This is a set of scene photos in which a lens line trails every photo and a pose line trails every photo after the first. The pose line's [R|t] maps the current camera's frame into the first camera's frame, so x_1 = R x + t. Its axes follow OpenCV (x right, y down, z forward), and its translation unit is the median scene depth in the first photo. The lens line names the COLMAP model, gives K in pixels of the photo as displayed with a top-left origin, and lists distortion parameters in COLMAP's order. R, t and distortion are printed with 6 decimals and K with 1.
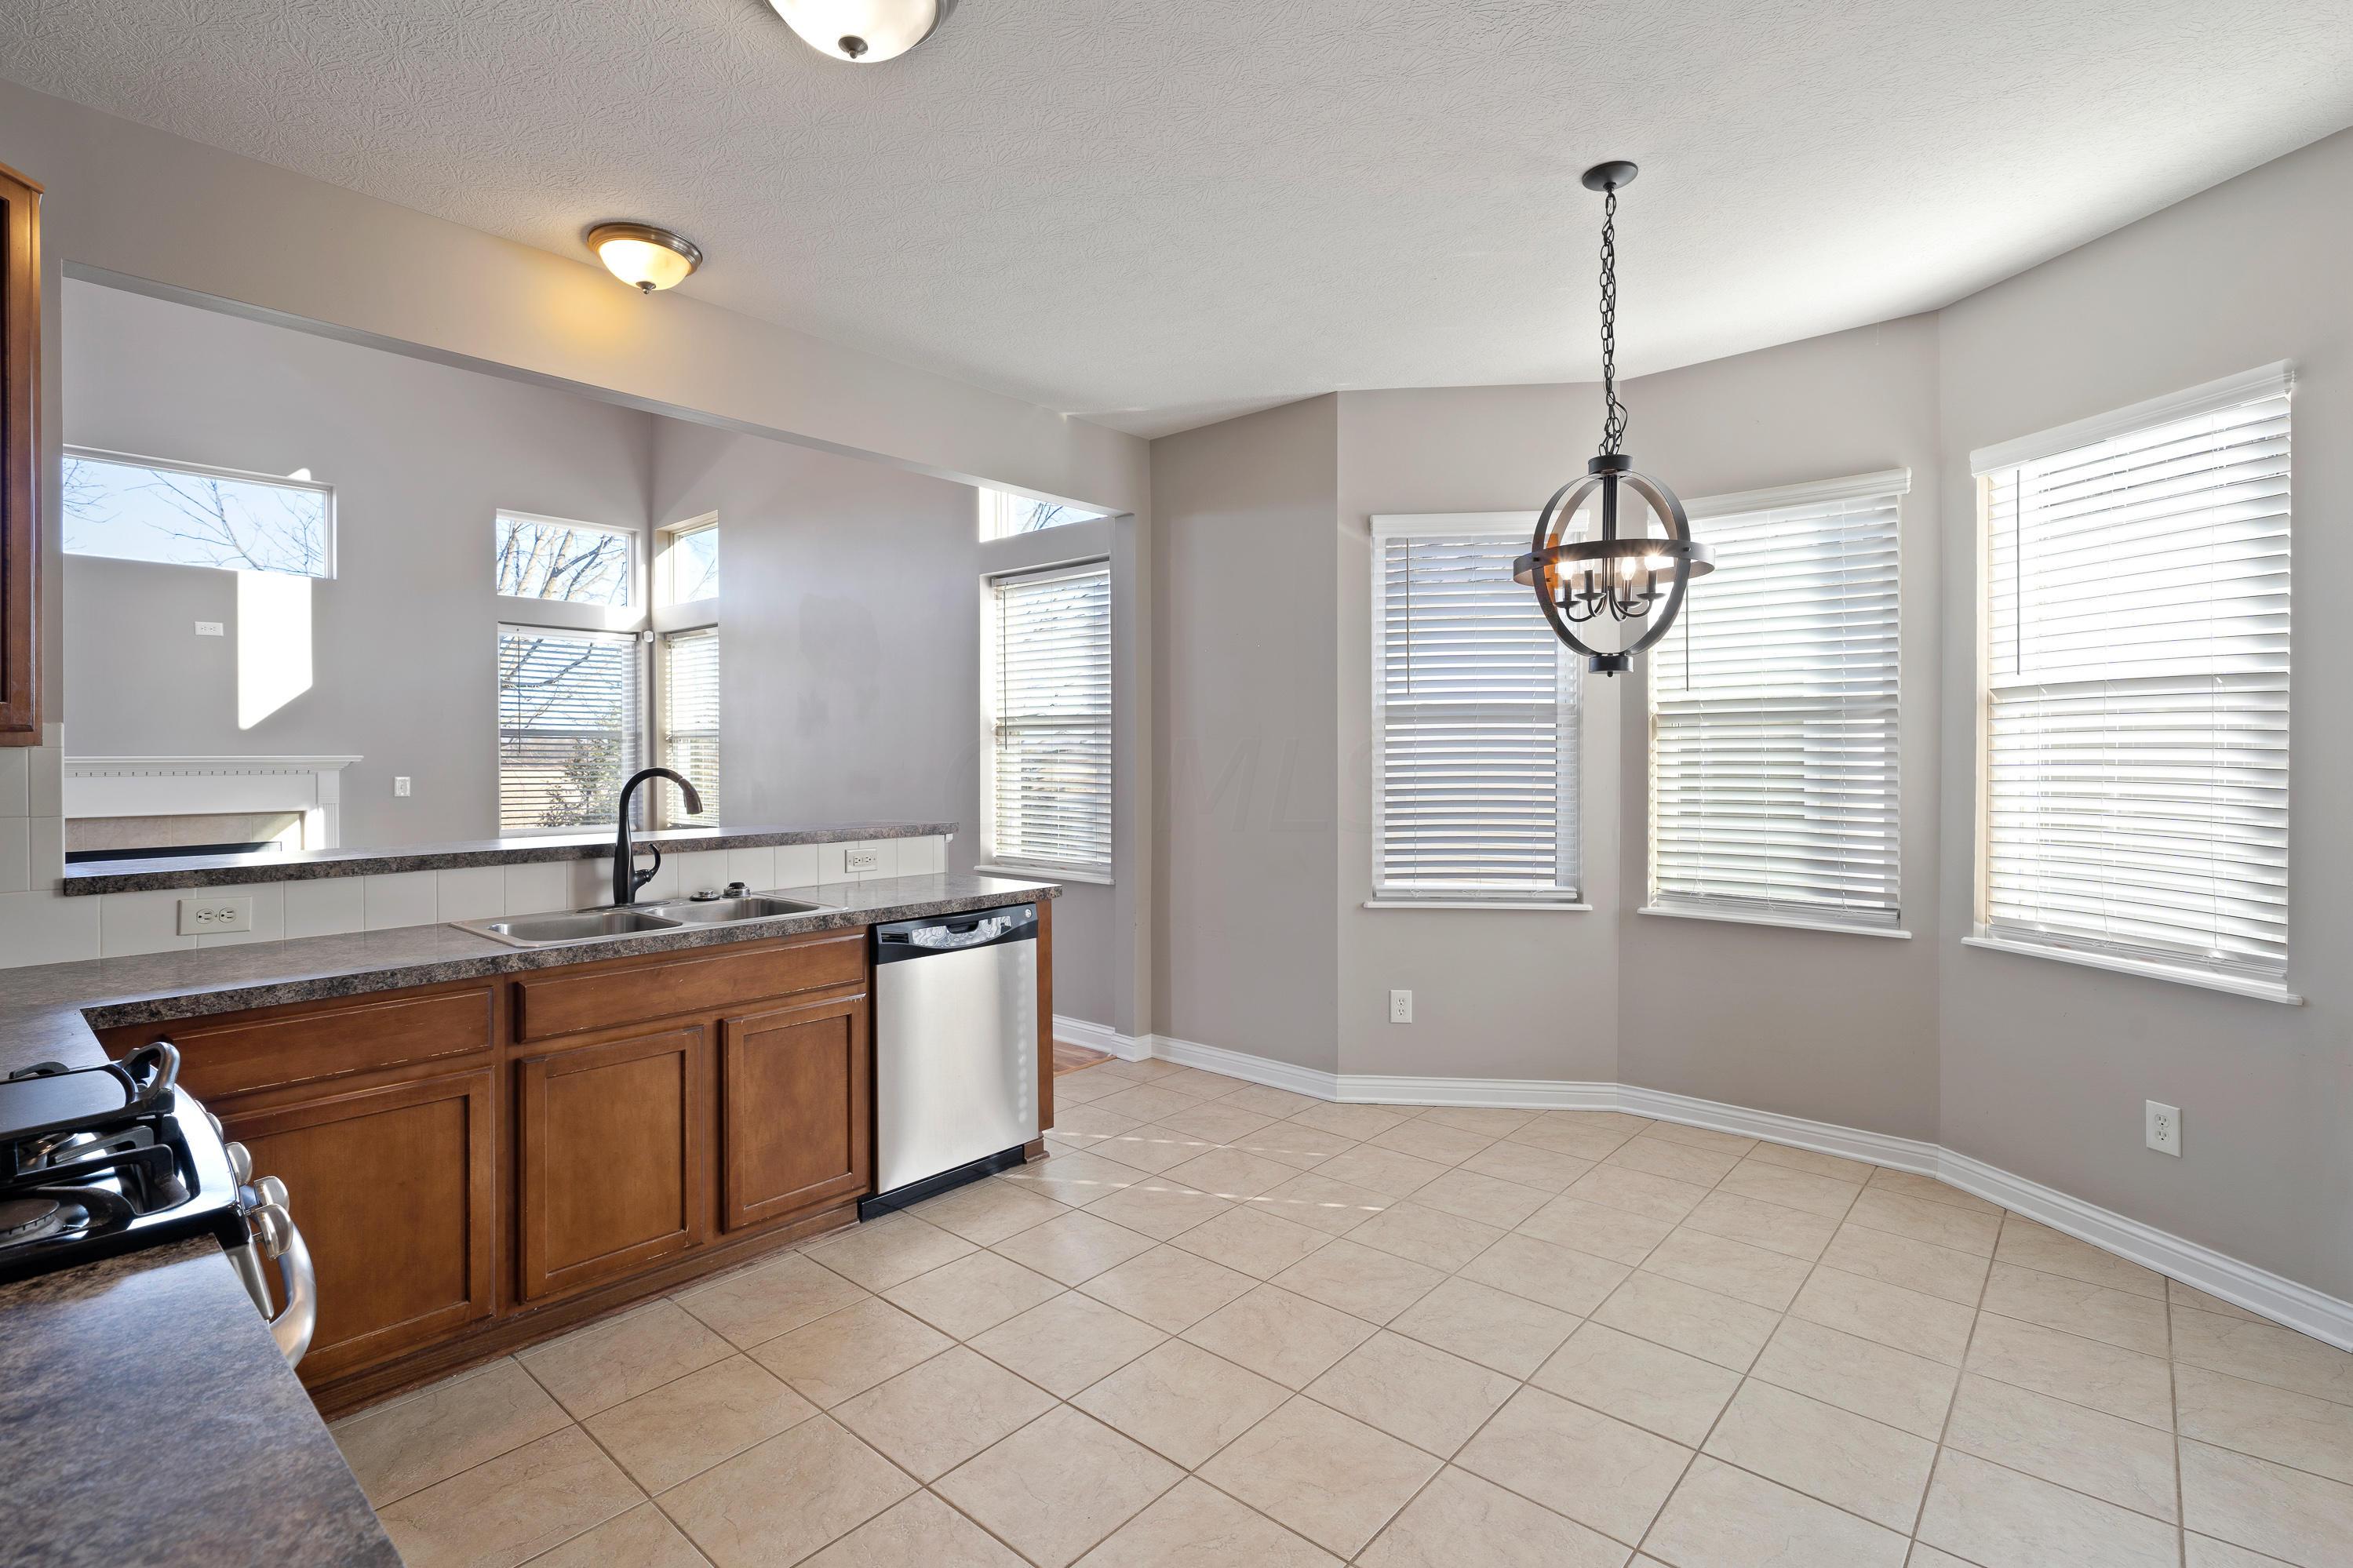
lens RADIAL K [[1095.6, 0, 1177.9], [0, 1095.6, 766.9], [0, 0, 1]] dist [0.000506, -0.000358]
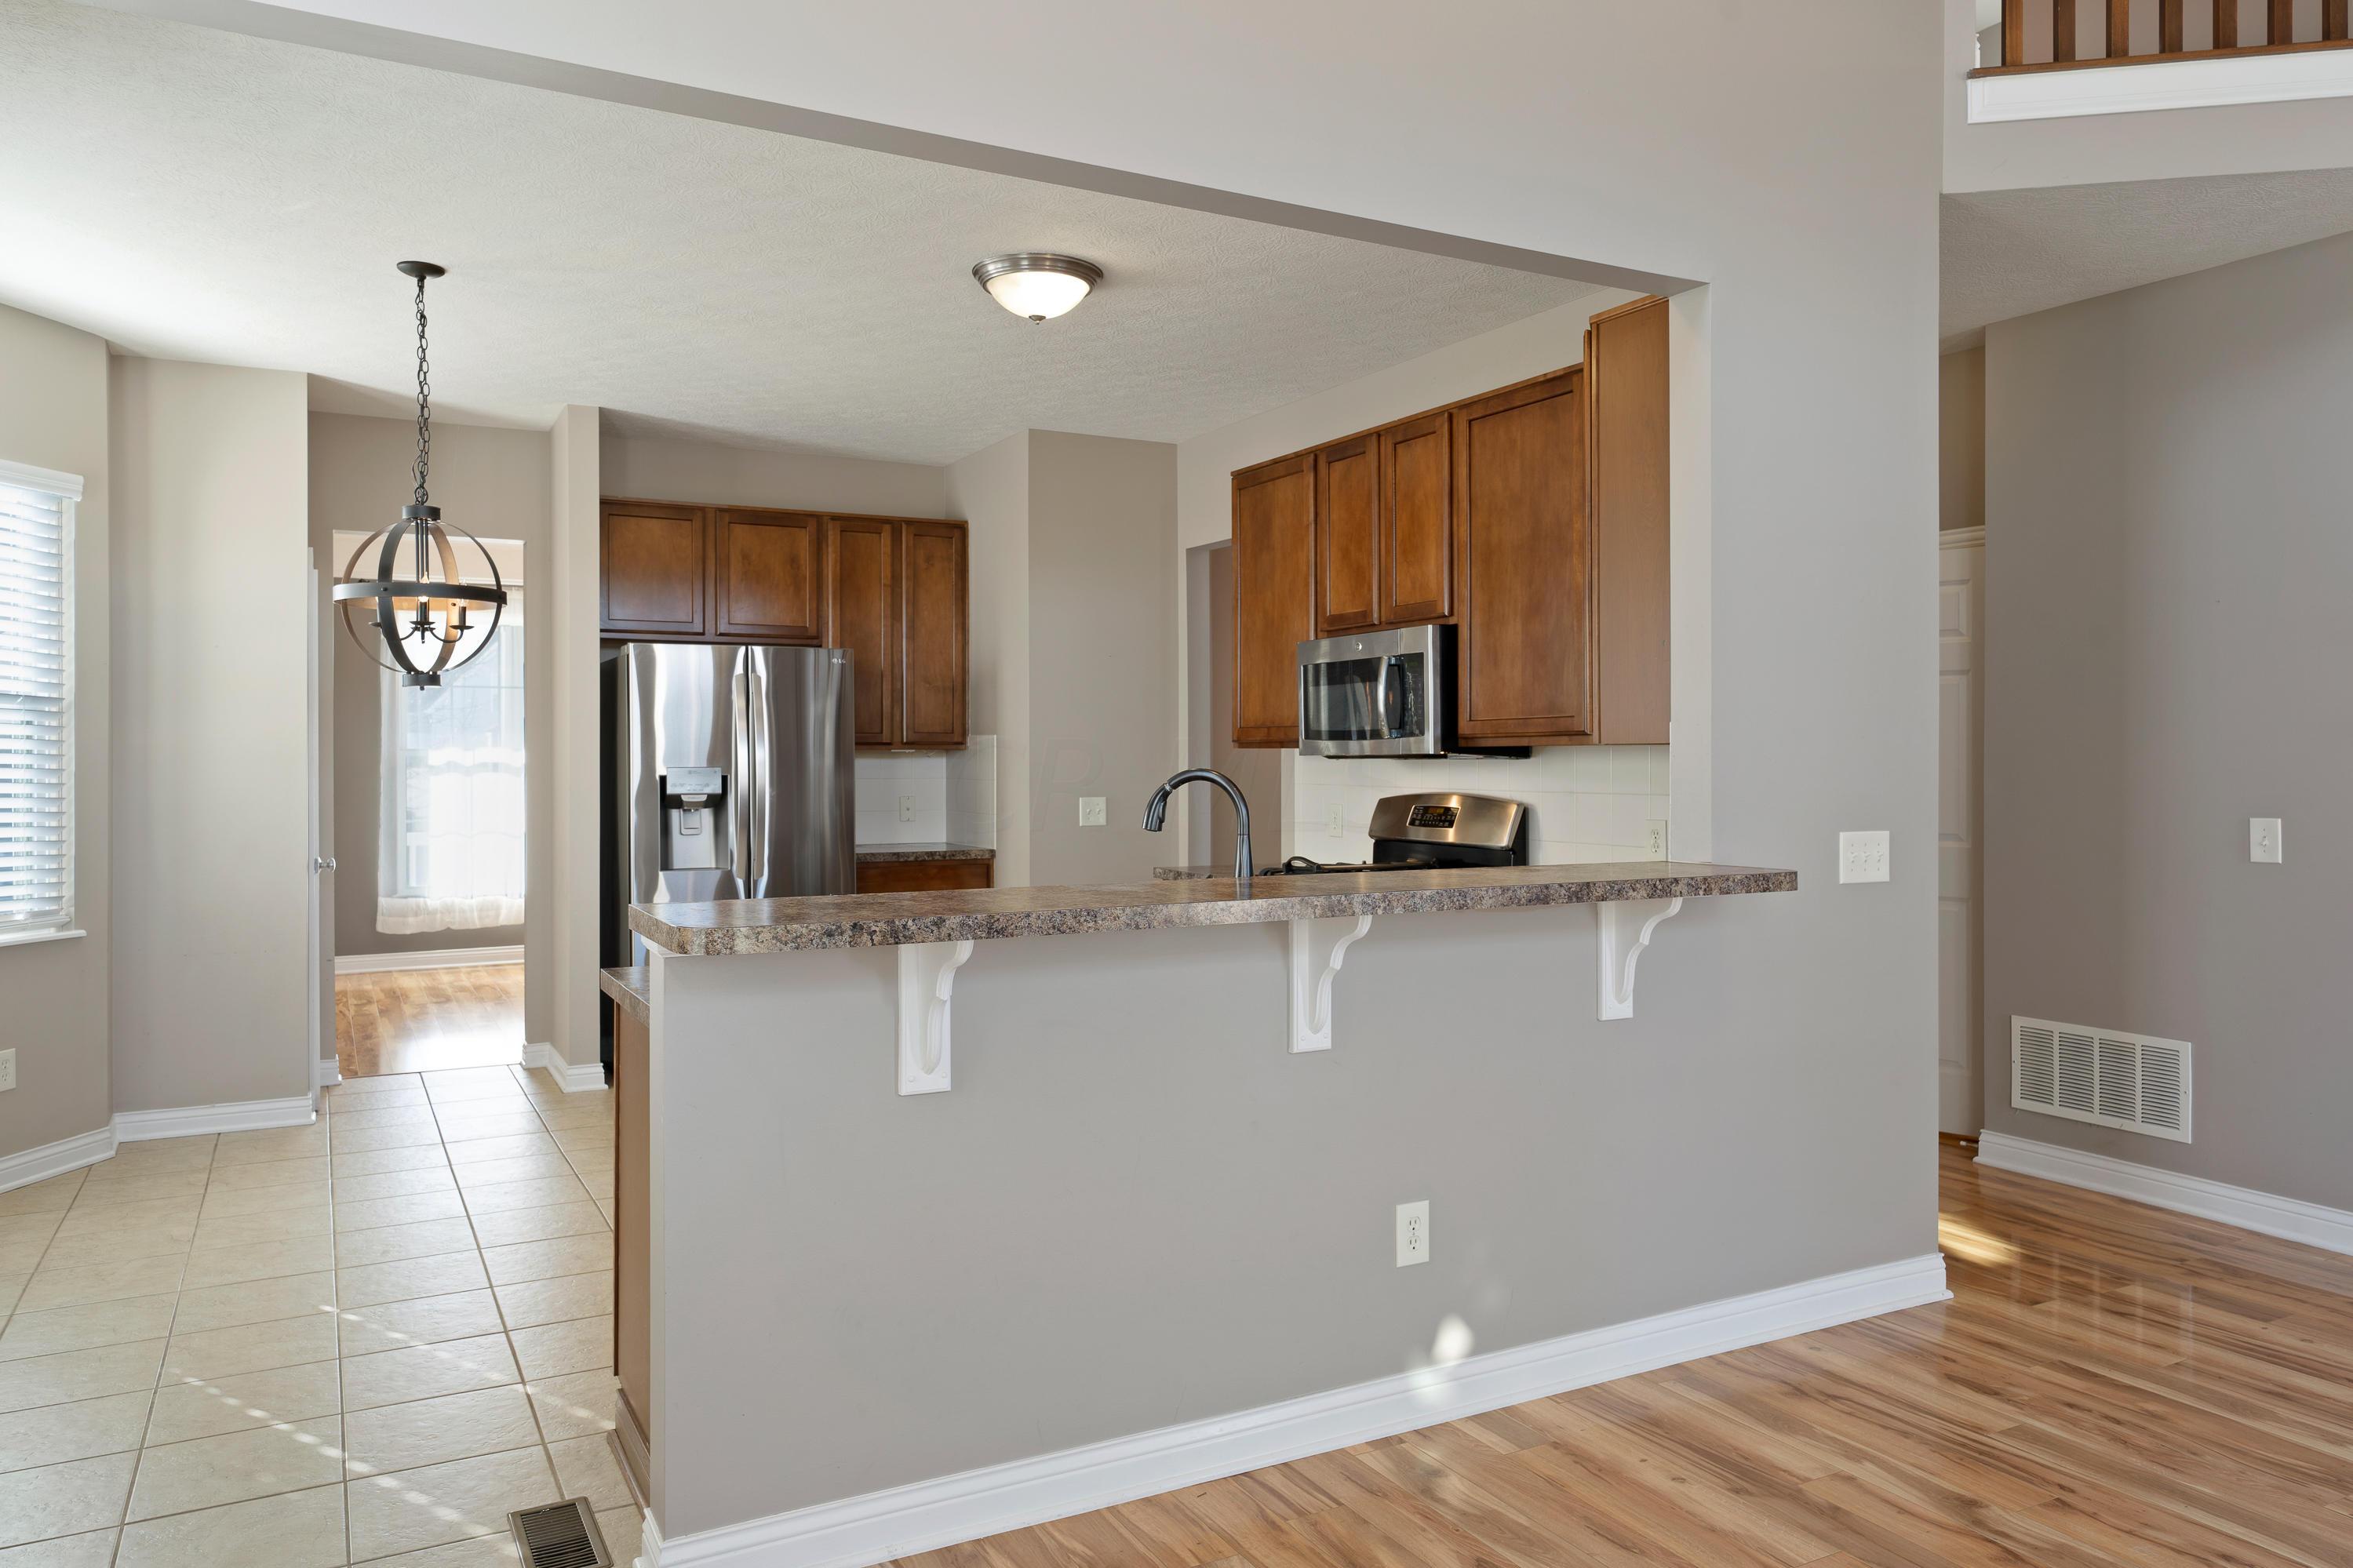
lens RADIAL K [[1600.4, 0, 1169.8], [0, 1600.4, 759.6], [0, 0, 1]] dist [0.000356, 0.002183]
pose [[-0.937946, 0.003834, 0.346760, -0.436952], [0.007942, 0.999914, 0.010427, -0.008638], [-0.346691, 0.012533, -0.937896, 1.057550]]
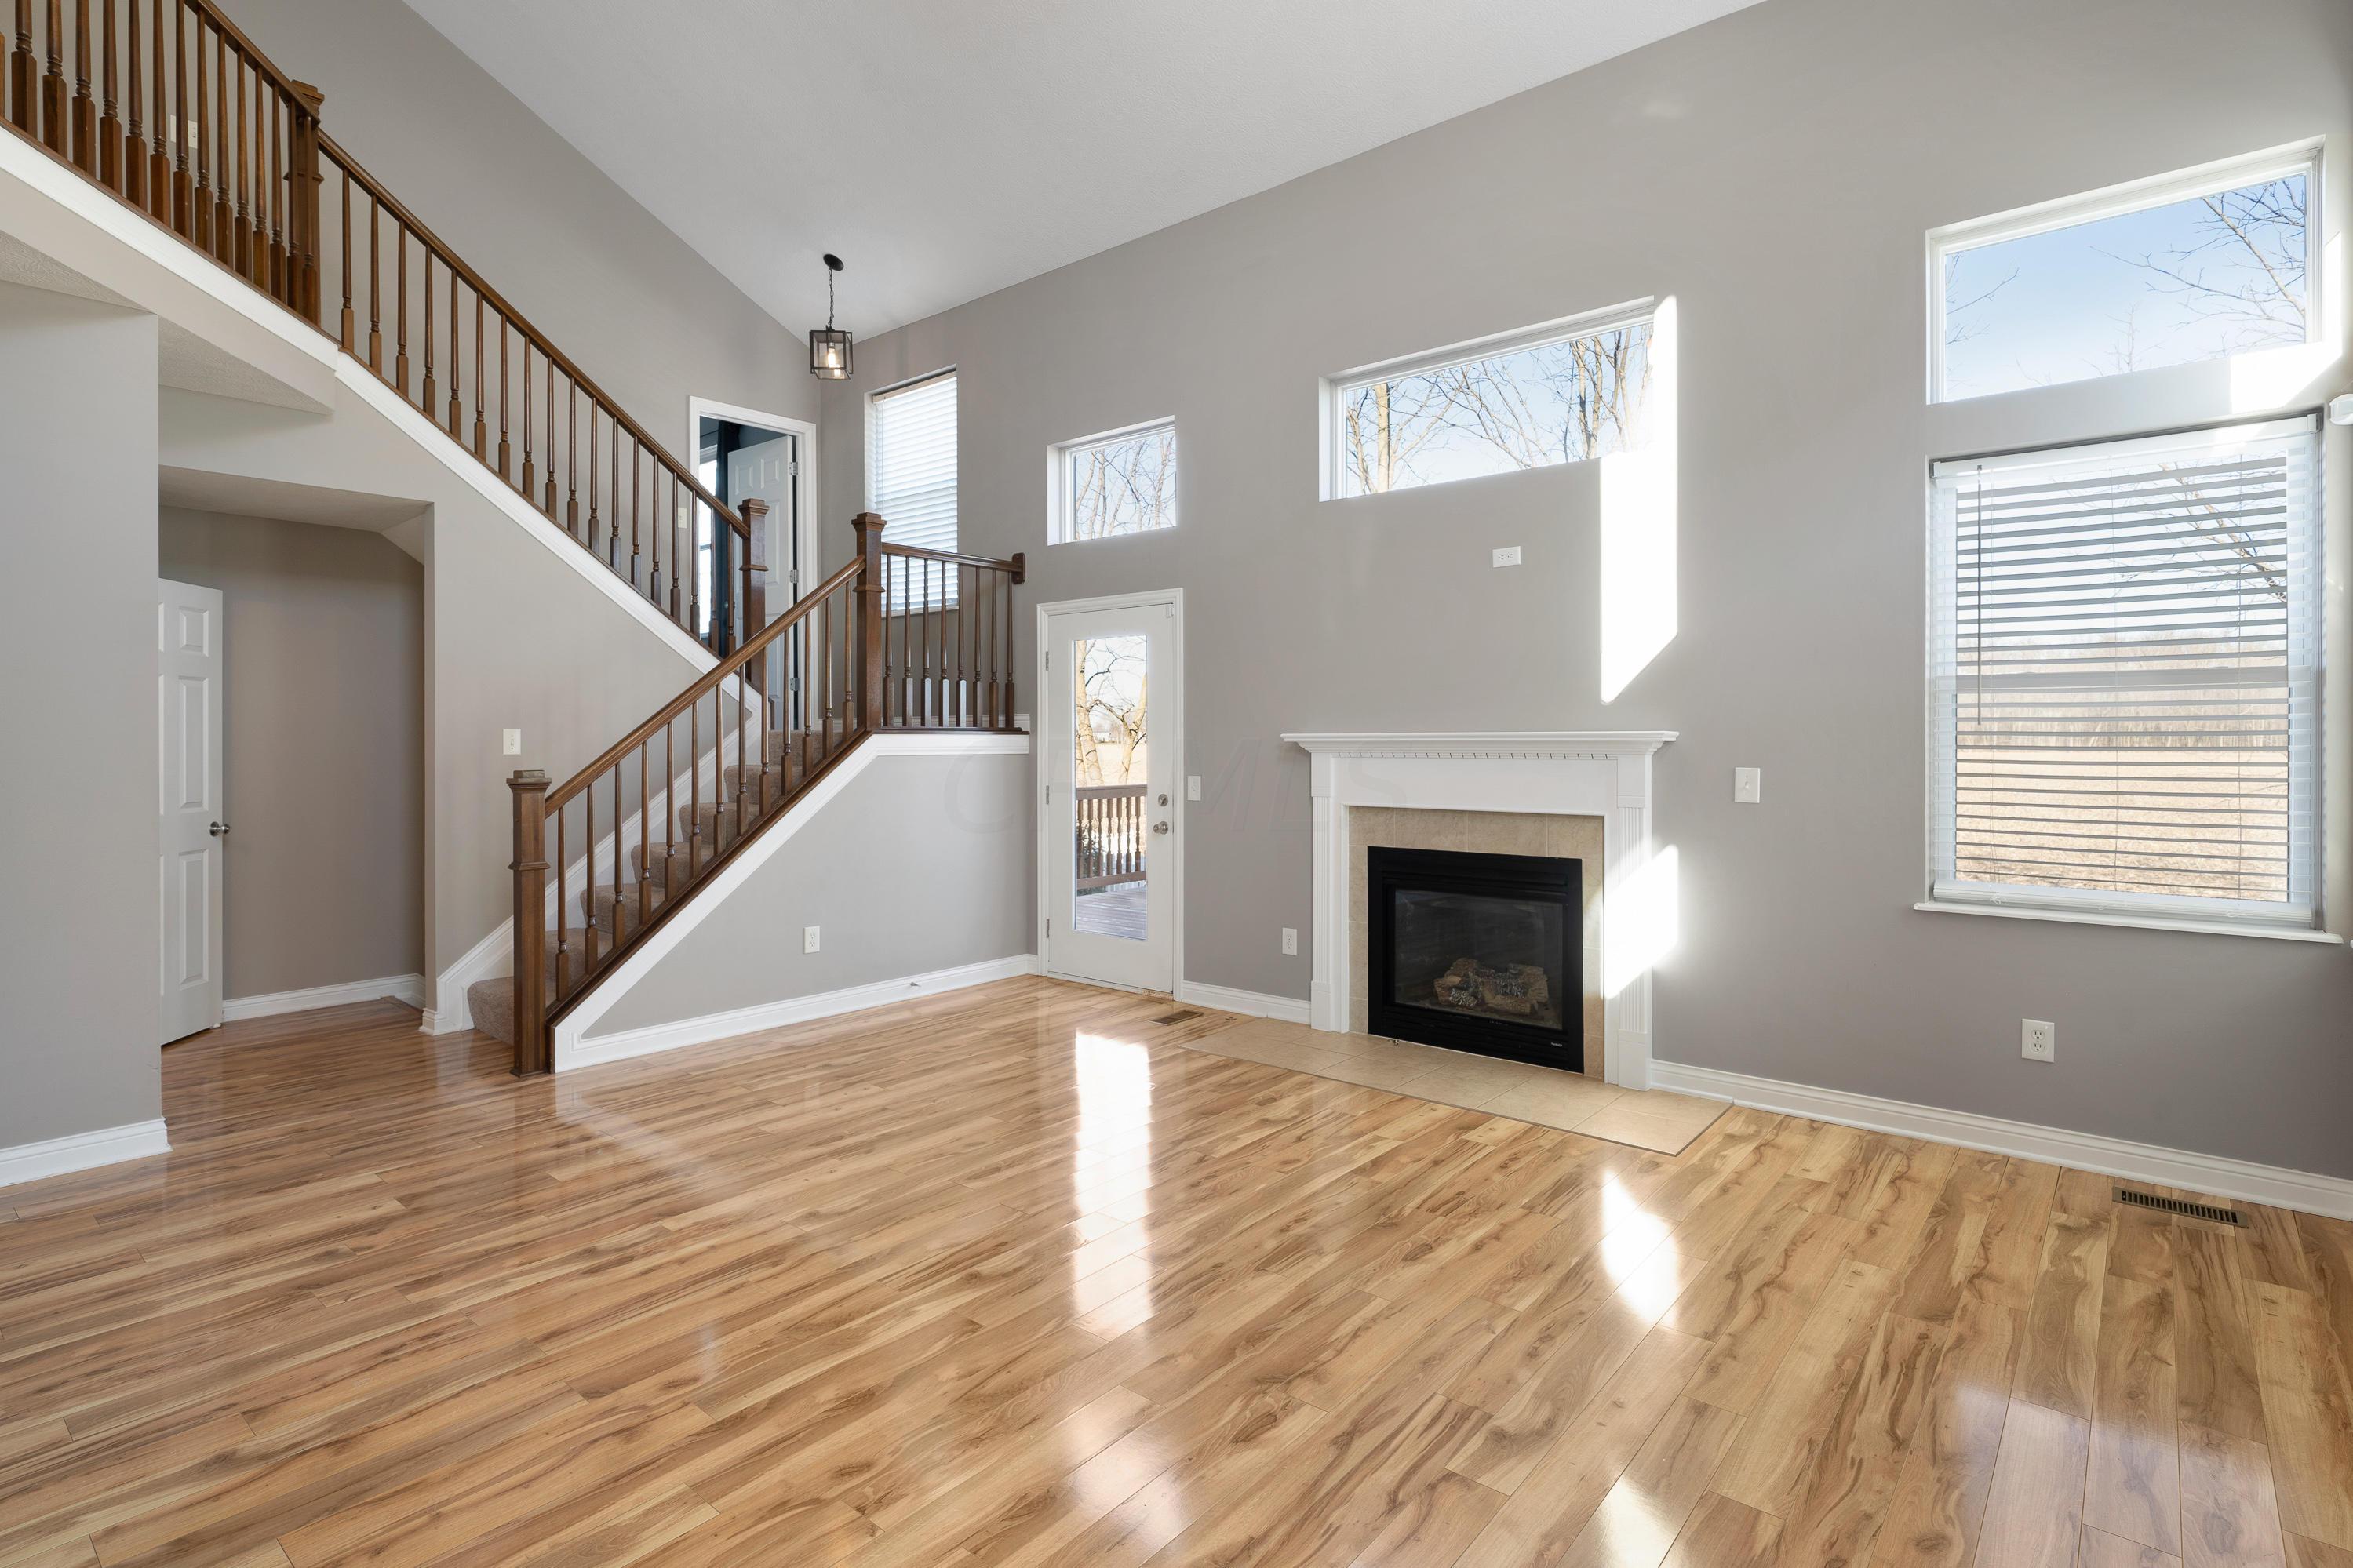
lens RADIAL K [[1164.1, 0, 1155.7], [0, 1164.1, 746.1], [0, 0, 1]] dist [0.001725, 0.000944]
pose [[0.014392, 0.011154, -0.999834, -0.120785], [-0.006389, 0.999918, 0.011063, -0.007970], [0.999876, 0.006229, 0.014462, 0.807512]]
